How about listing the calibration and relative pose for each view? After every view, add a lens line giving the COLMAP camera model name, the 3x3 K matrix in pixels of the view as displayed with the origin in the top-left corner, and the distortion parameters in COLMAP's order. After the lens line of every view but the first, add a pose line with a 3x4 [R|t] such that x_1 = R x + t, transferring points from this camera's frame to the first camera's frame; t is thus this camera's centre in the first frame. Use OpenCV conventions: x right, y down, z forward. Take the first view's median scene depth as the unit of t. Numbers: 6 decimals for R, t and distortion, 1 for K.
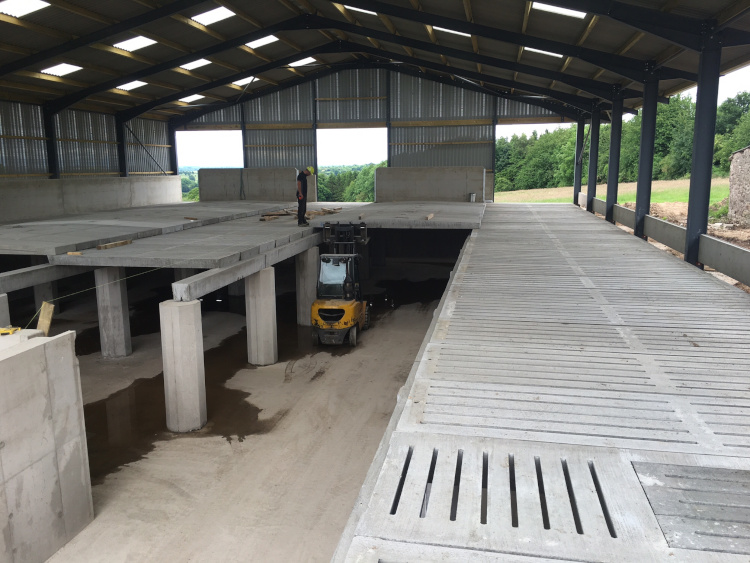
lens RADIAL K [[633.1, 0, 375.0], [0, 633.1, 281.5], [0, 0, 1]] dist [0.081616, -0.000779]
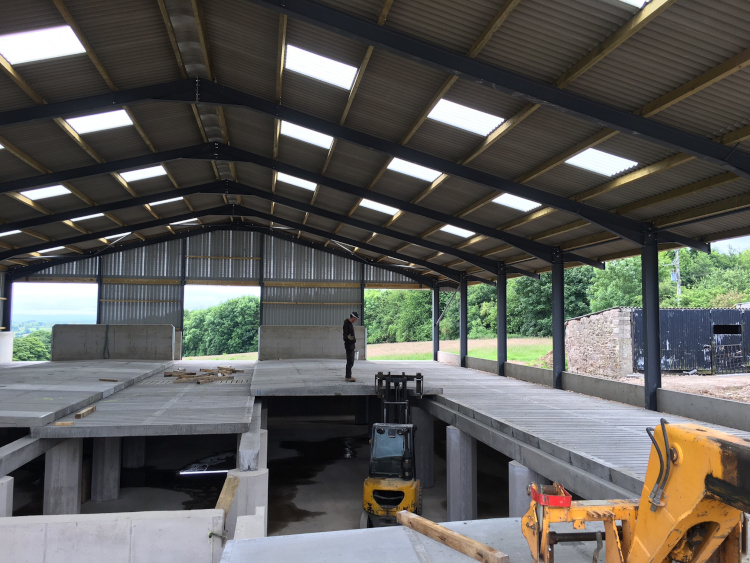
lens RADIAL K [[596.4, 0, 375.0], [0, 596.4, 281.5], [0, 0, 1]] dist [-0.002468, -0.000402]
pose [[0.933914, 0.040734, 0.355170, -0.148027], [0.048033, 0.970182, -0.237570, -0.015269], [-0.354257, 0.238929, 0.904110, 0.074602]]
